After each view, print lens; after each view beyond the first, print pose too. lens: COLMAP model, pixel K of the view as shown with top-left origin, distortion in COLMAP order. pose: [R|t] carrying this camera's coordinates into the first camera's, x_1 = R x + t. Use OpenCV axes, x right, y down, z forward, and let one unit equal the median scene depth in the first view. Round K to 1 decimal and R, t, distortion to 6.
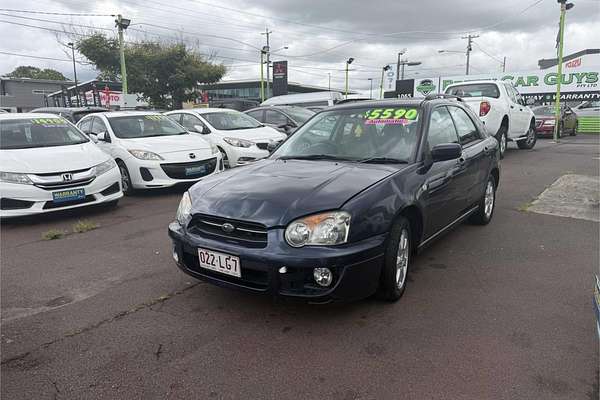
lens RADIAL K [[419.3, 0, 300.7], [0, 419.3, 226.2], [0, 0, 1]] dist [0.002643, -0.018356]
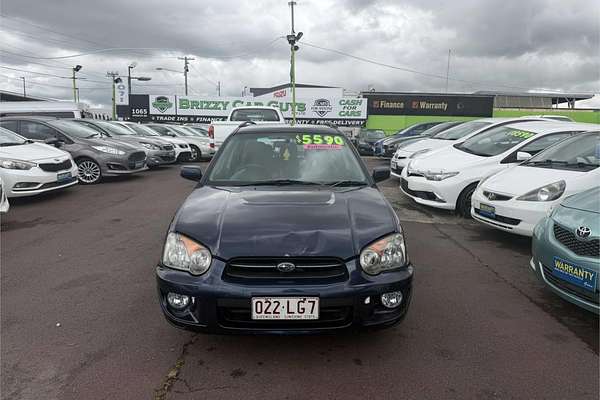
lens RADIAL K [[427.8, 0, 299.4], [0, 427.8, 224.6], [0, 0, 1]] dist [0.000043, -0.043219]
pose [[0.778105, -0.094436, 0.620995, -0.228498], [0.121167, 0.992632, -0.000871, -0.026443], [-0.616337, 0.075922, 0.783814, 0.089286]]
